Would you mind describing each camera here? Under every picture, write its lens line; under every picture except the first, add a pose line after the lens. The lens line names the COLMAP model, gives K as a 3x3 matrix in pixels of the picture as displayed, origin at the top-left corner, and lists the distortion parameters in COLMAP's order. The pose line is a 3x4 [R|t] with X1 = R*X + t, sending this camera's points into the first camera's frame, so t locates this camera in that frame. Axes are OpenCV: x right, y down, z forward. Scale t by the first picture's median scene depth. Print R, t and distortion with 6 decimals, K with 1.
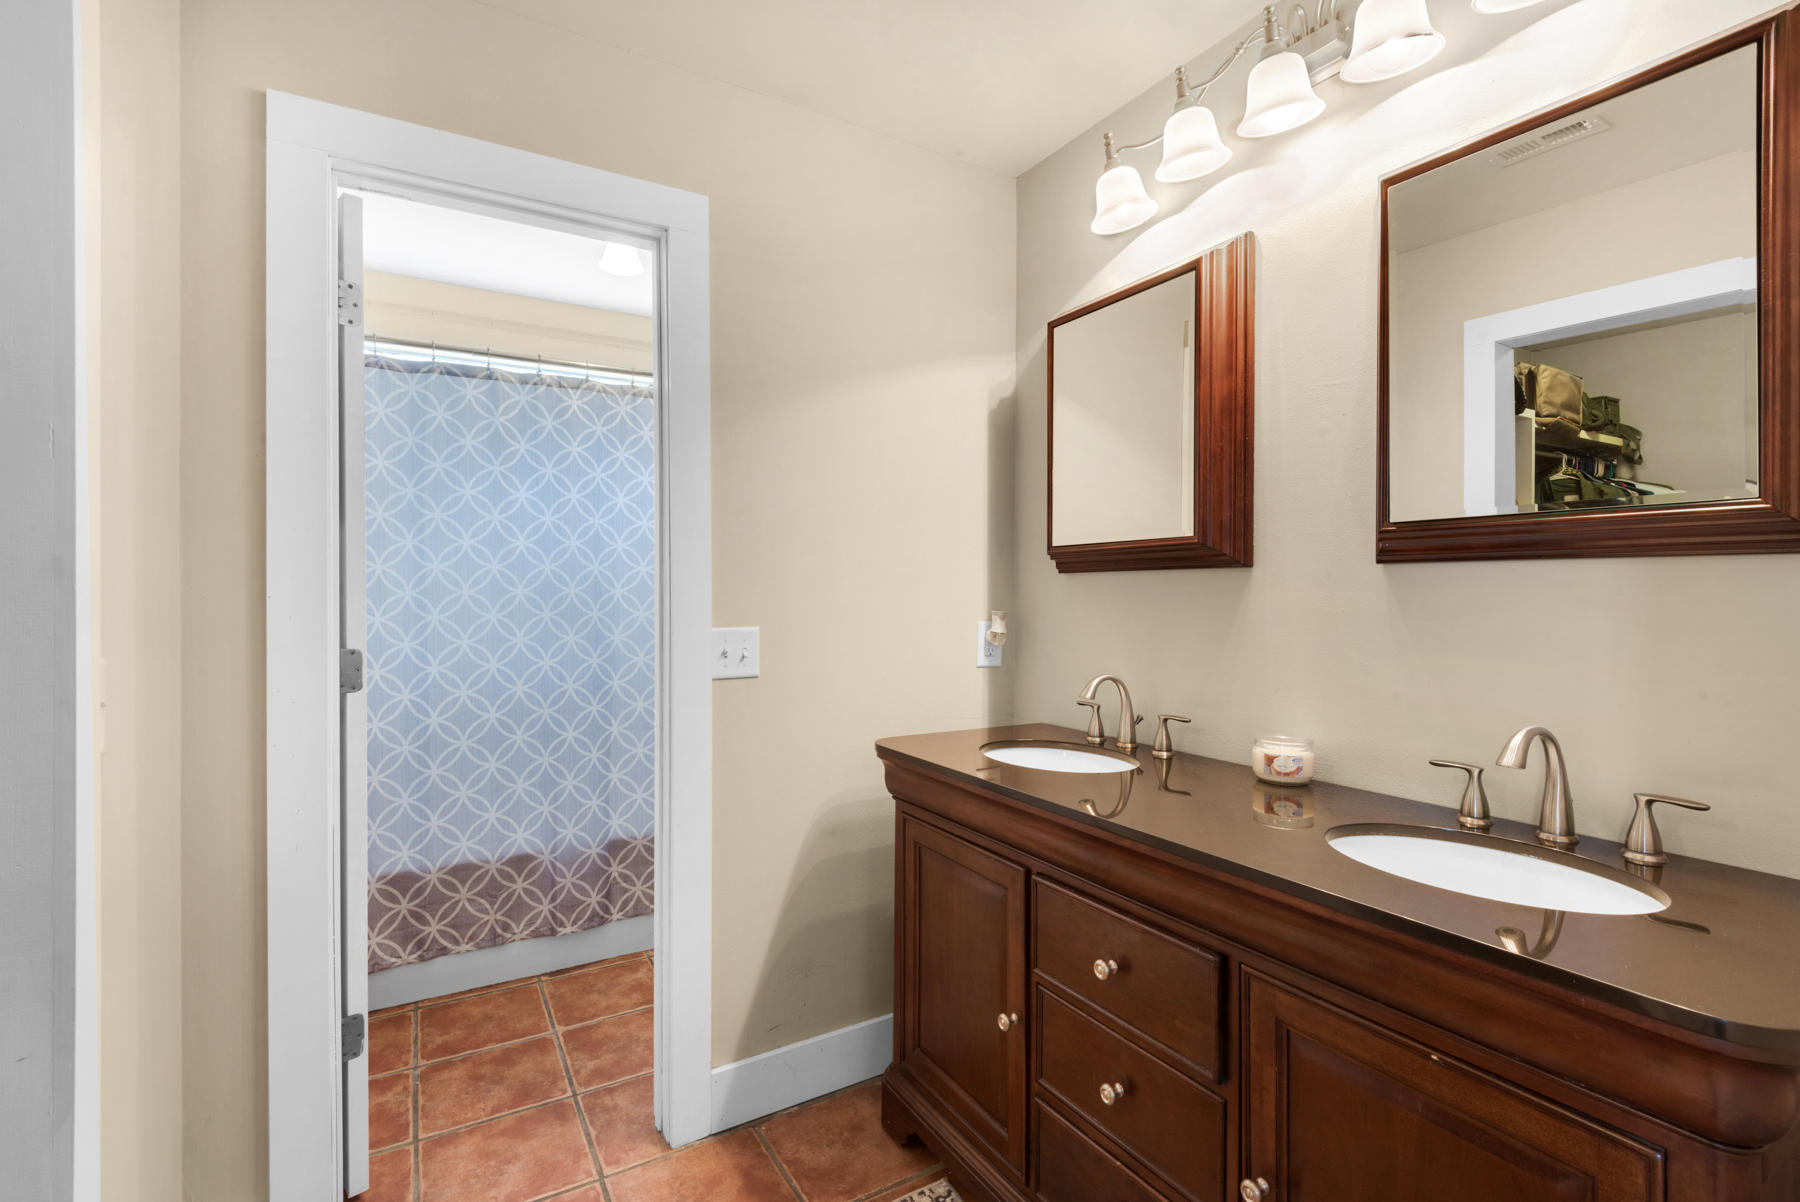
lens RADIAL K [[814.8, 0, 901.6], [0, 814.8, 588.3], [0, 0, 1]] dist [0.023145, -0.013088]
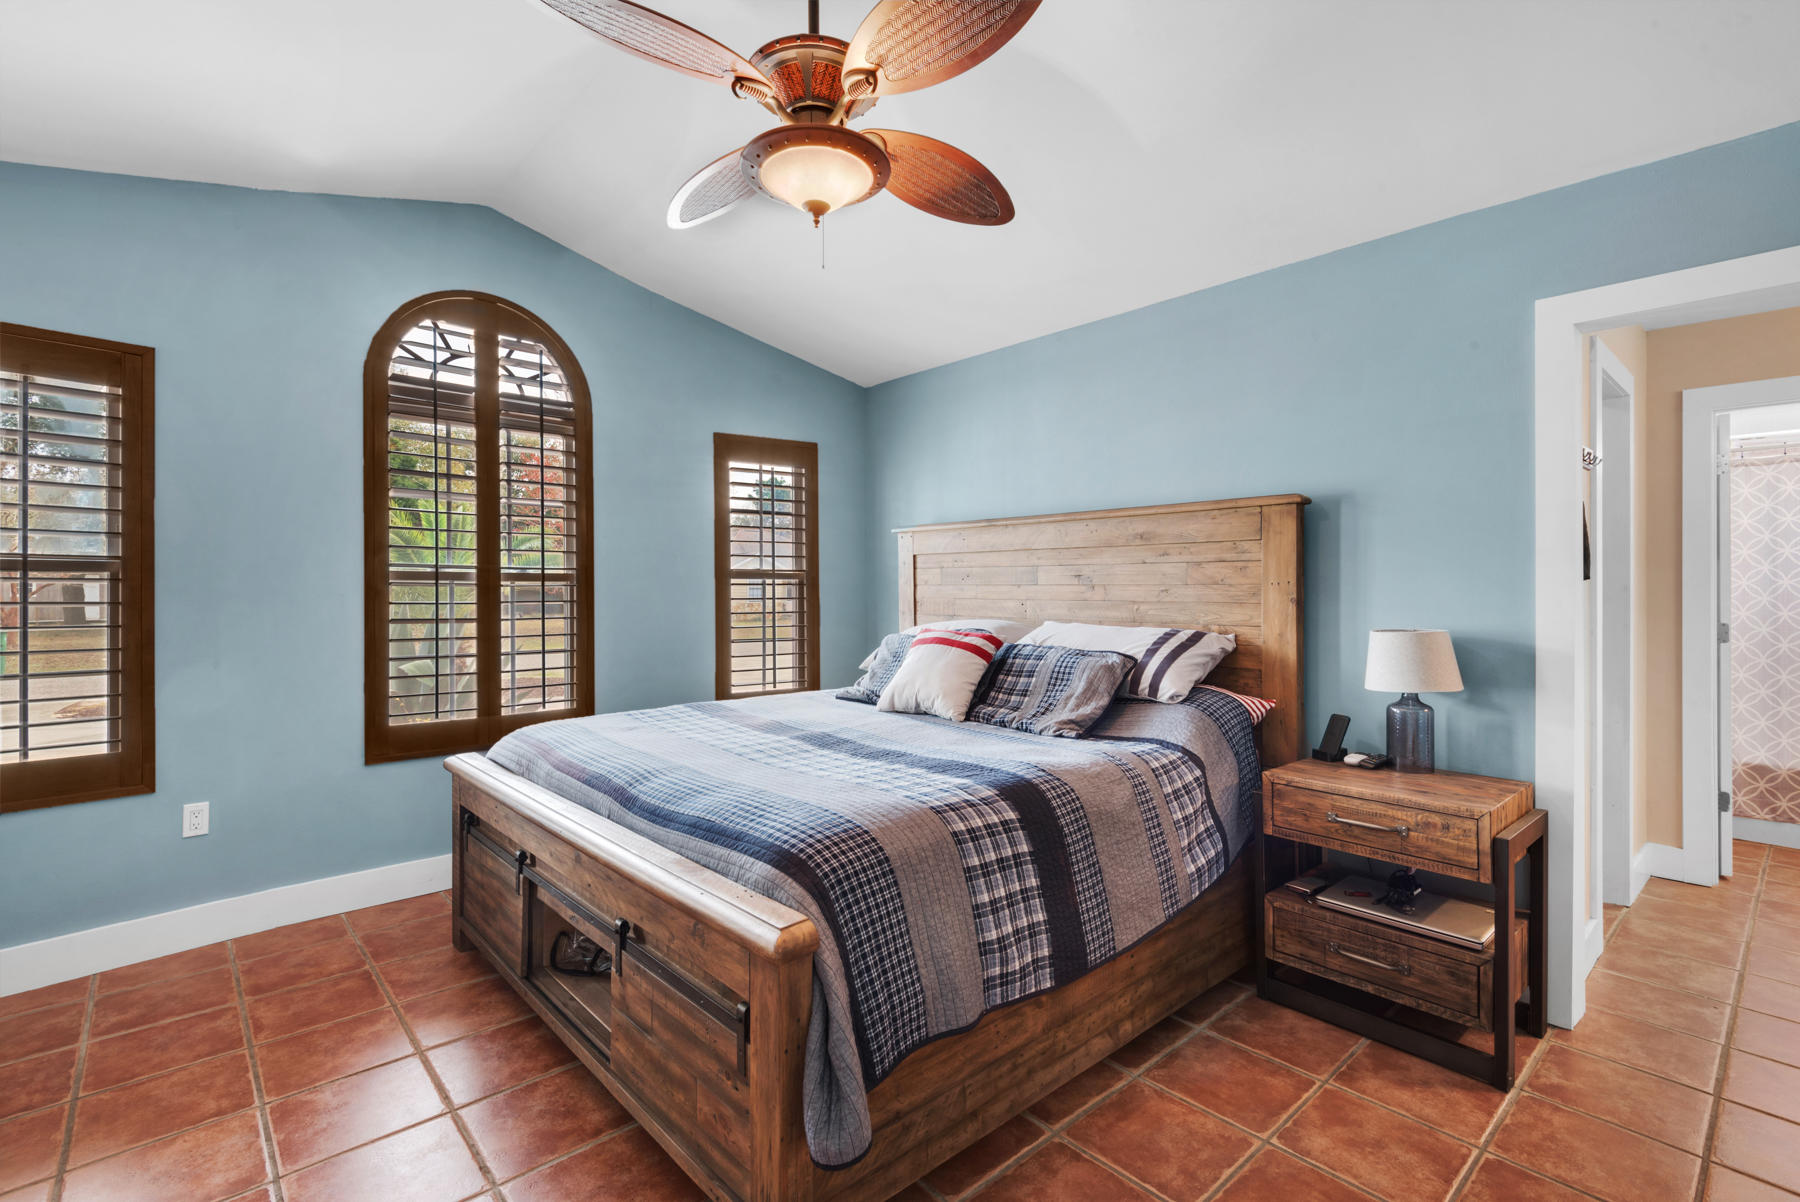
lens RADIAL K [[814.8, 0, 886.9], [0, 814.8, 593.2], [0, 0, 1]] dist [0.023145, -0.013088]
pose [[0.176709, 0.000288, -0.984263, 0.732433], [-0.001266, 0.999999, 0.000065, -0.002213], [0.984262, 0.001234, 0.176709, -1.058180]]
